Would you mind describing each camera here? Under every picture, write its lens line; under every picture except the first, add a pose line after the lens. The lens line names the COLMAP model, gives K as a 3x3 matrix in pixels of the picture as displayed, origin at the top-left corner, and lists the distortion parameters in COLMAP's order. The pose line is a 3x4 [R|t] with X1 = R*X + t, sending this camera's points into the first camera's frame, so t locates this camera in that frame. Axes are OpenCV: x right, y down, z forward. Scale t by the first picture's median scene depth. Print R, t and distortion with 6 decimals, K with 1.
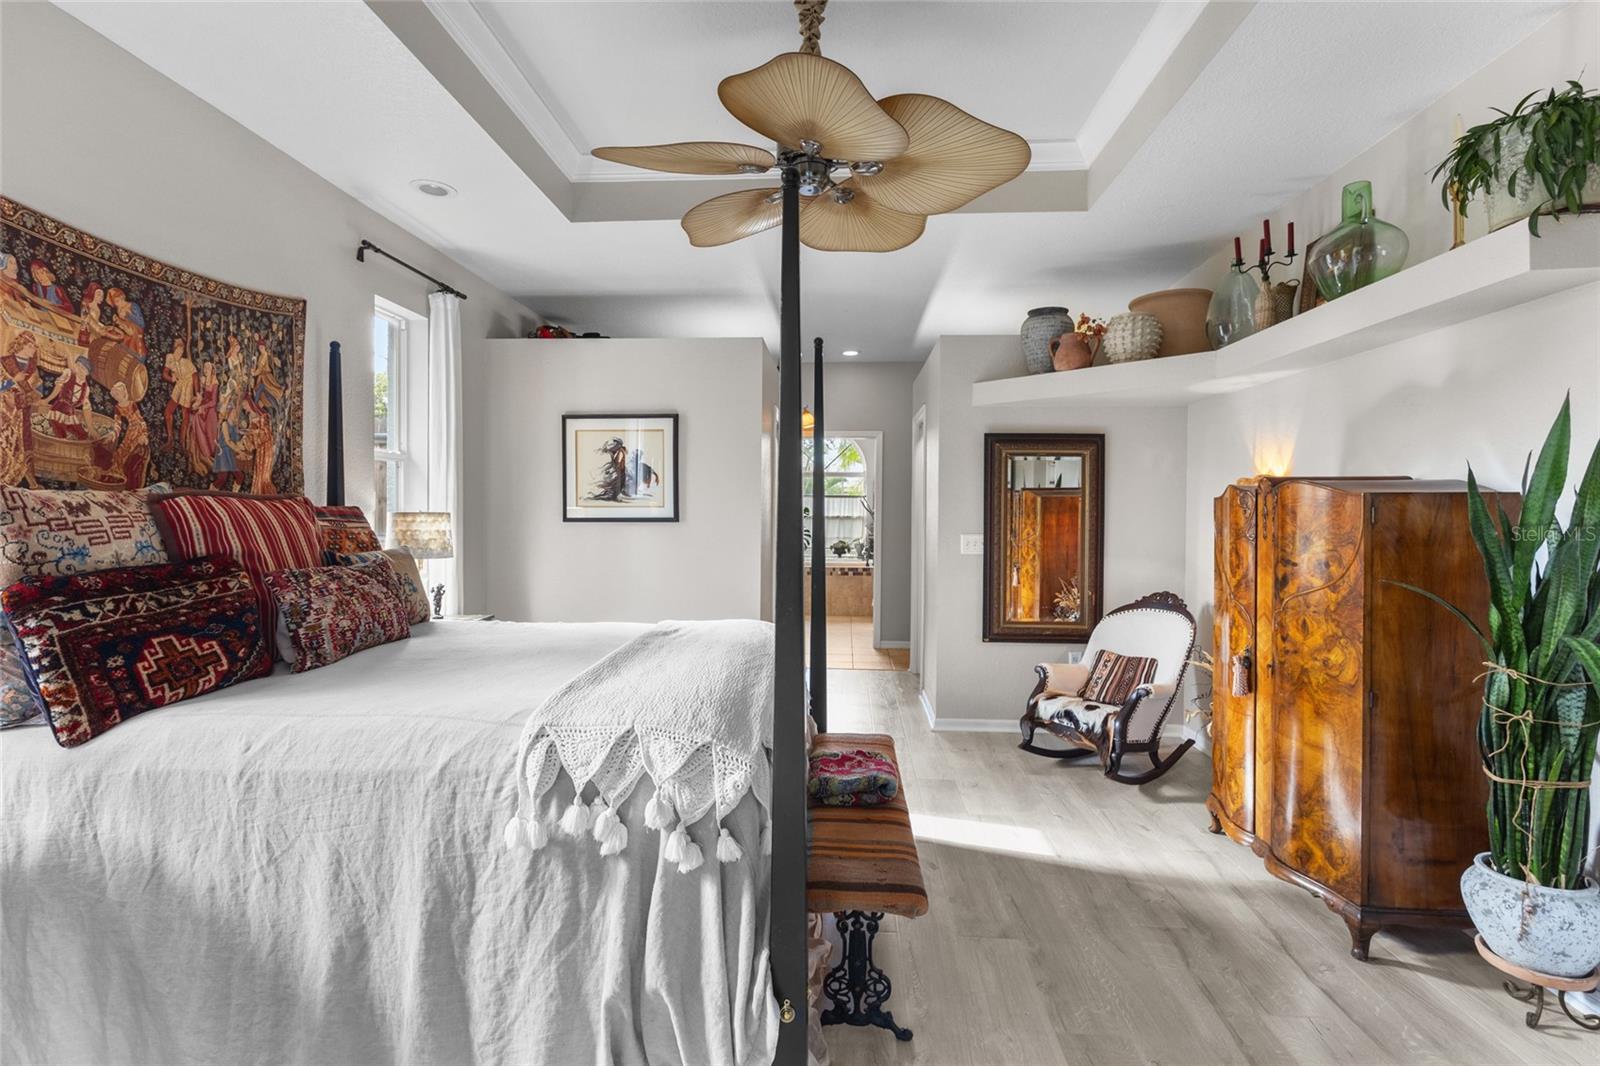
lens RADIAL K [[744.0, 0, 811.0], [0, 744.0, 517.9], [0, 0, 1]] dist [-0.000272, 0.001392]
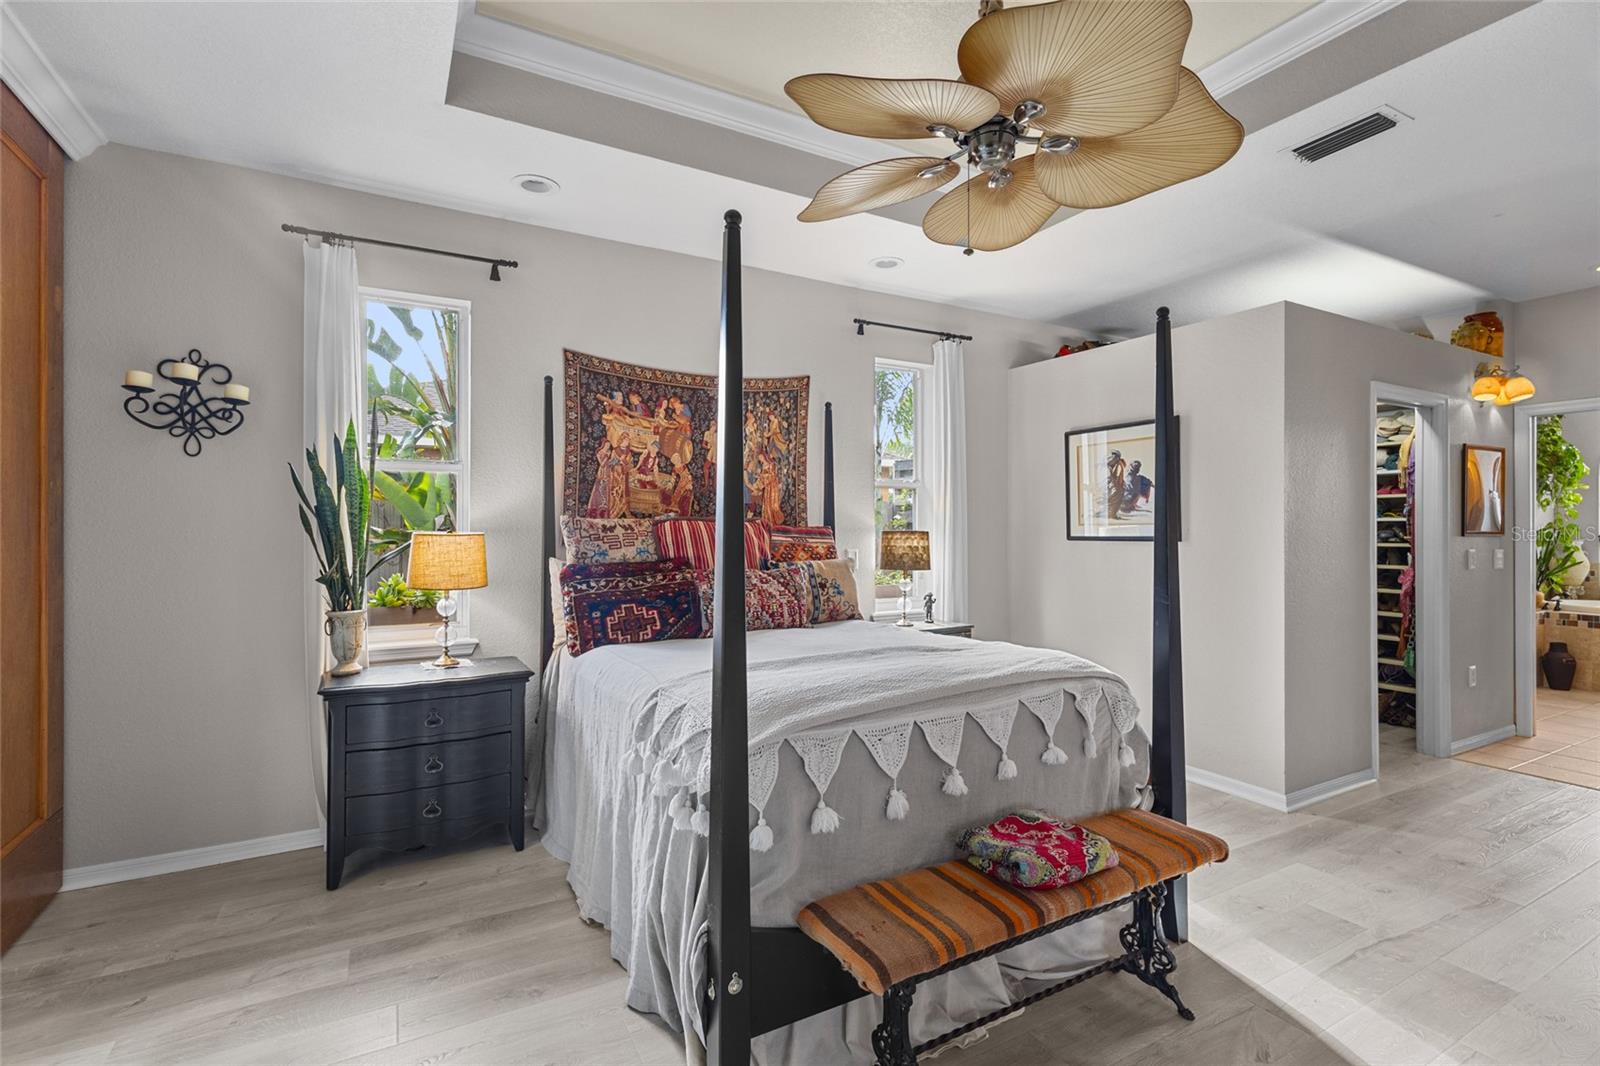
lens RADIAL K [[739.2, 0, 791.0], [0, 739.2, 530.2], [0, 0, 1]] dist [0.000022, -0.000300]
pose [[0.524699, -0.002701, -0.851283, 0.568900], [-0.005325, 0.999965, -0.006455, -0.000006], [0.851271, 0.007920, 0.524667, 0.323242]]
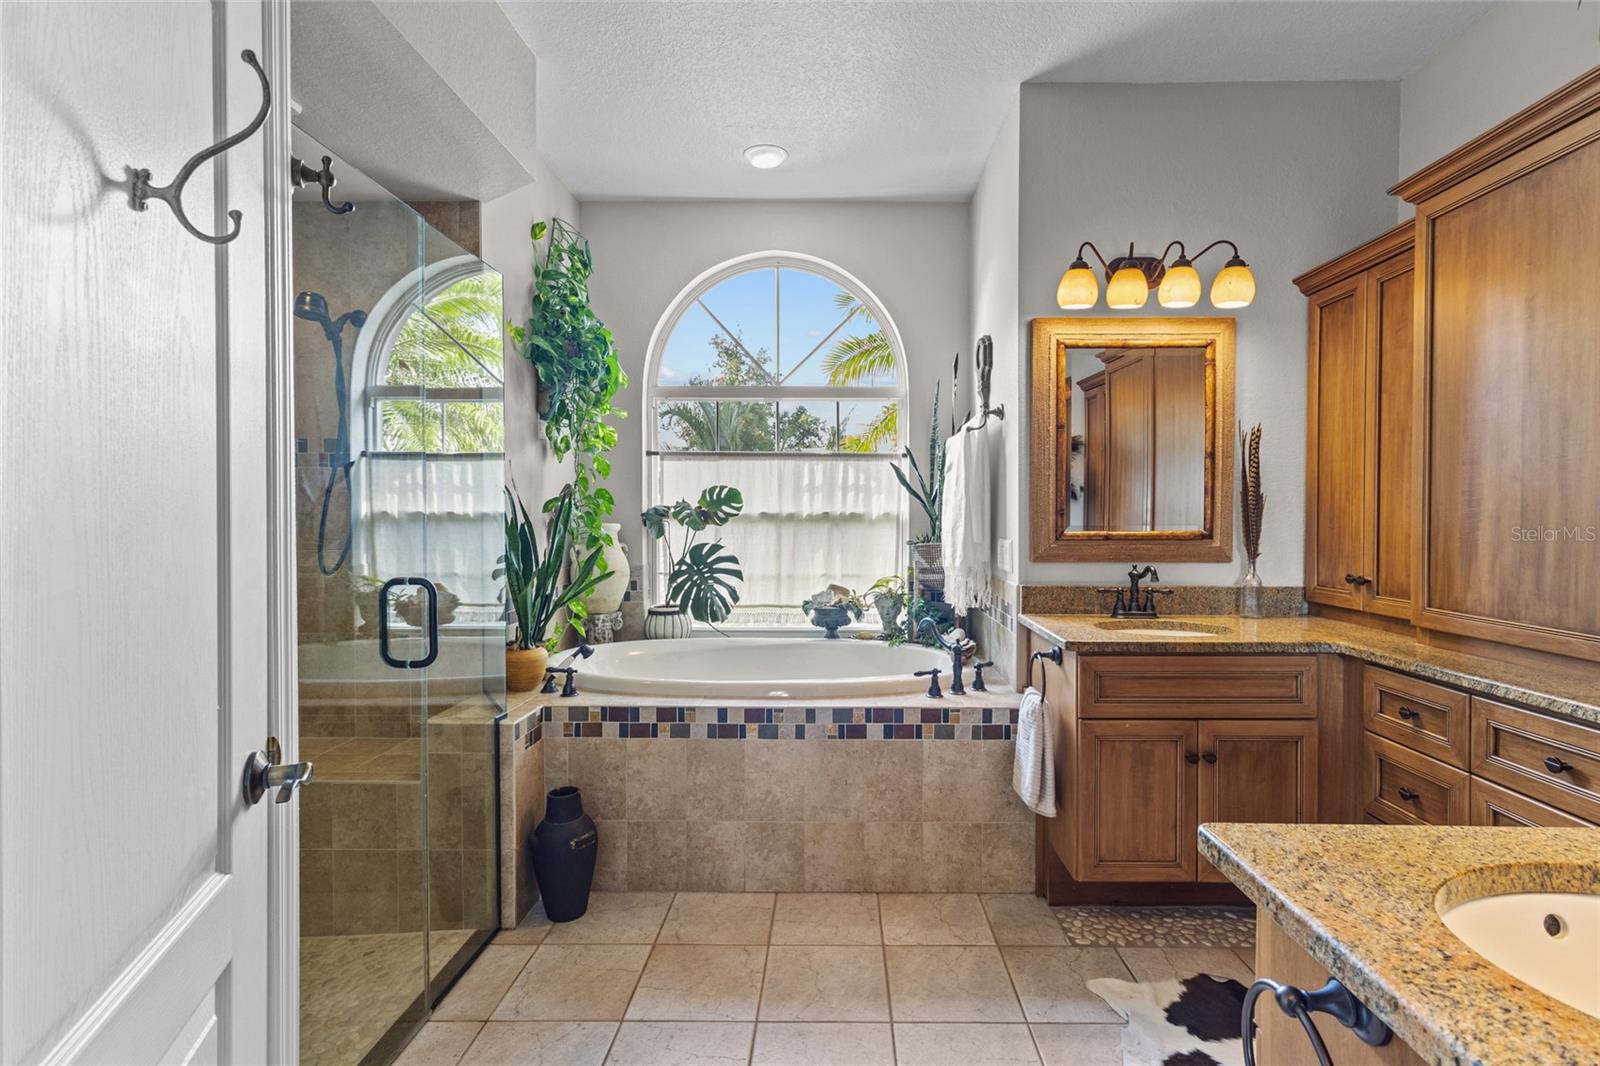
lens RADIAL K [[744.0, 0, 811.0], [0, 744.0, 517.9], [0, 0, 1]] dist [-0.000272, 0.001392]
pose [[0.999786, -0.003544, 0.020388, 0.099219], [0.003565, 0.999993, -0.000994, -0.001556], [-0.020385, 0.001067, 0.999792, 2.899710]]
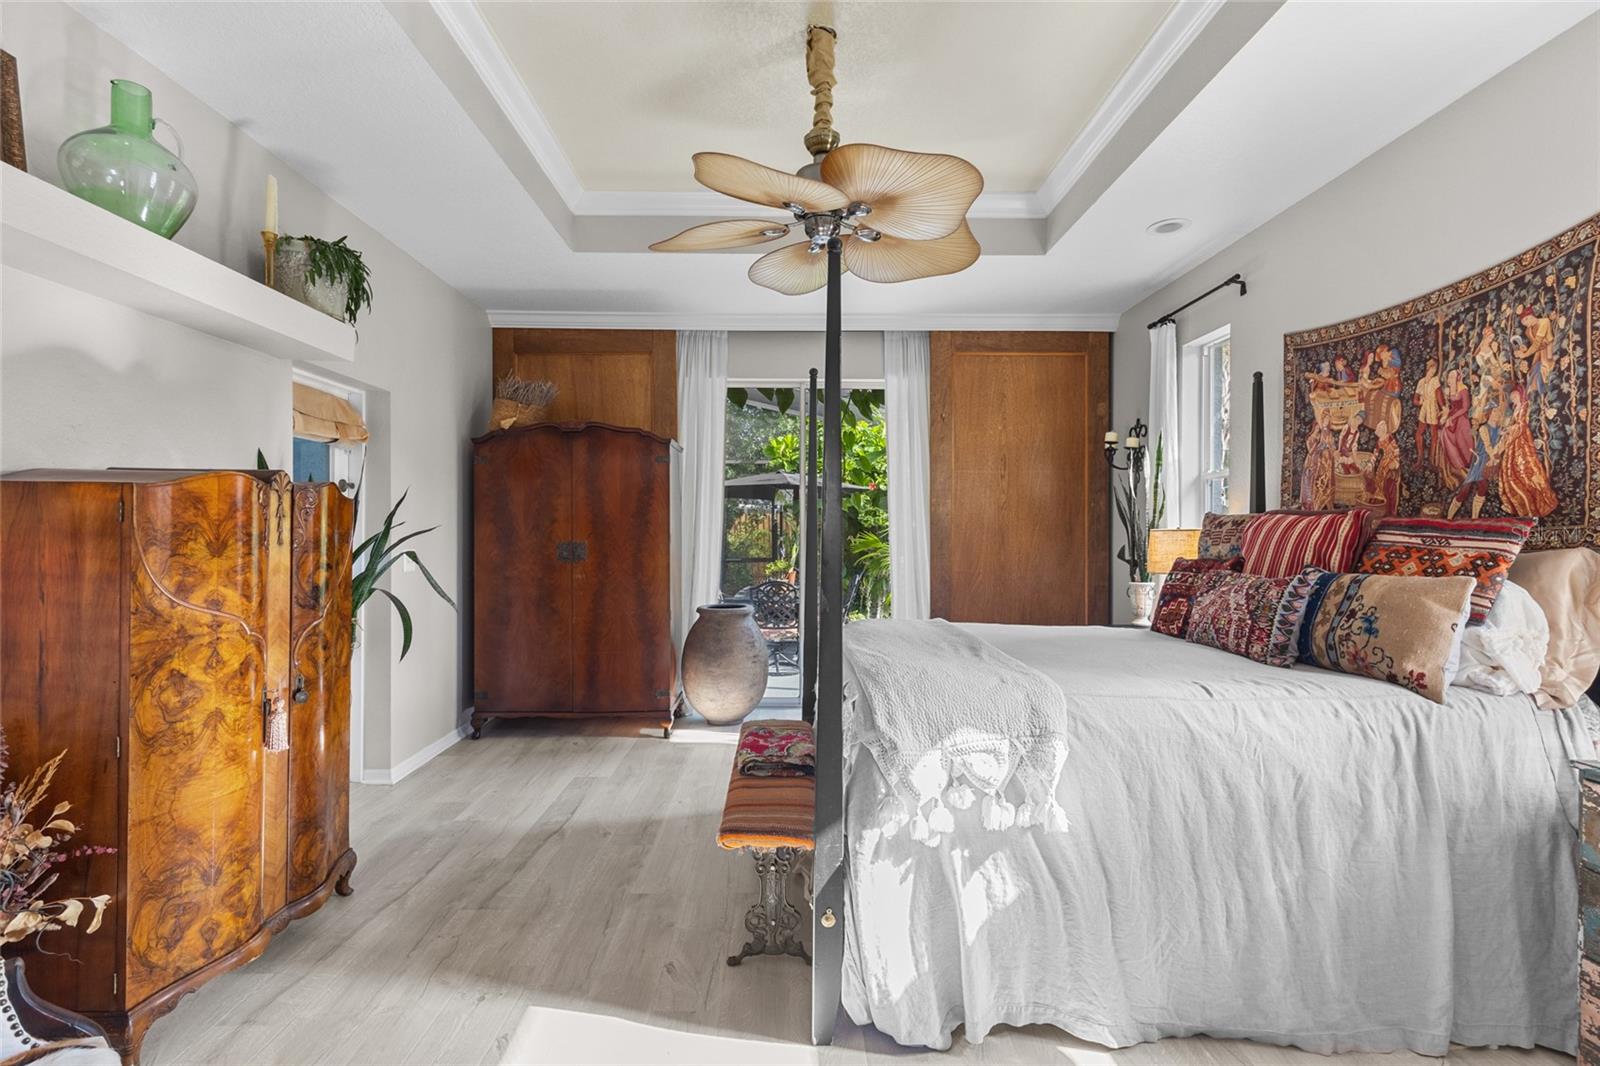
lens RADIAL K [[751.7, 0, 800.0], [0, 751.7, 533.0], [0, 0, 1]] dist [0.019402, -0.000855]
pose [[-0.997524, -0.010108, -0.069598, 0.099592], [-0.010966, 0.999868, 0.011959, -0.002897], [0.069468, 0.012693, -0.997503, 2.007830]]
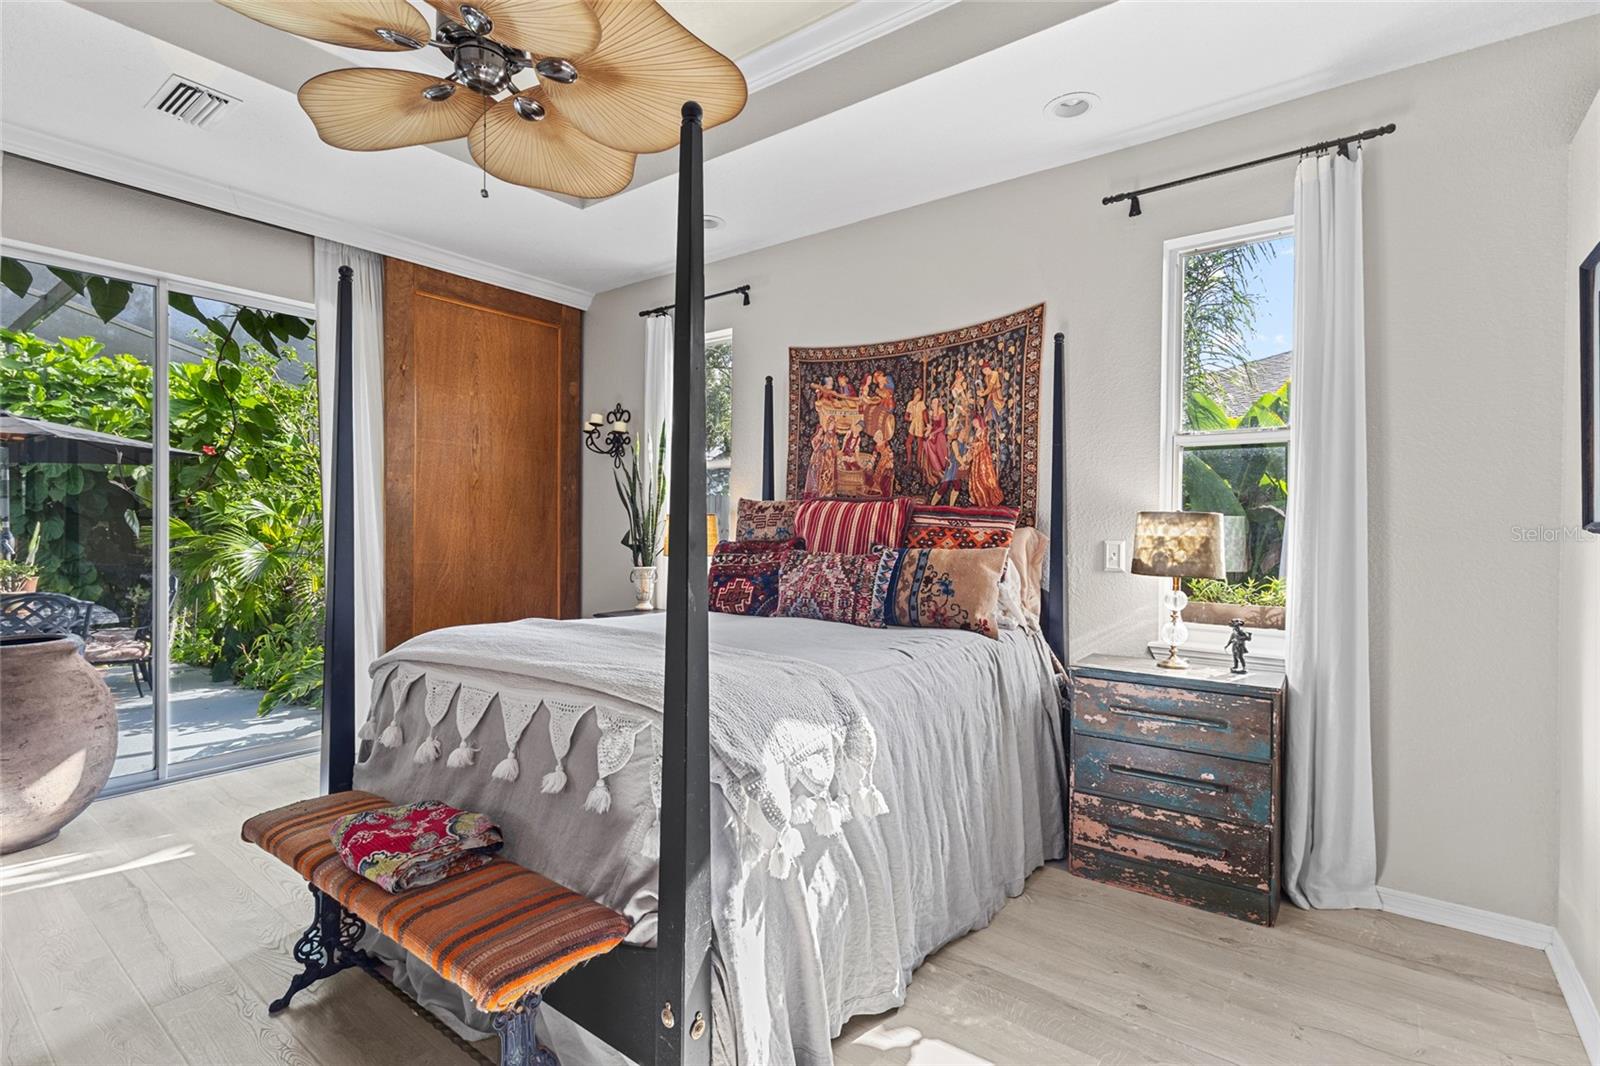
lens RADIAL K [[751.1, 0, 811.2], [0, 751.1, 544.6], [0, 0, 1]] dist [0.001012, 0.000984]
pose [[-0.559329, 0.010390, -0.828881, 0.425702], [-0.020728, 0.999433, 0.026516, 0.017379], [0.828687, 0.032012, -0.558797, 1.632569]]
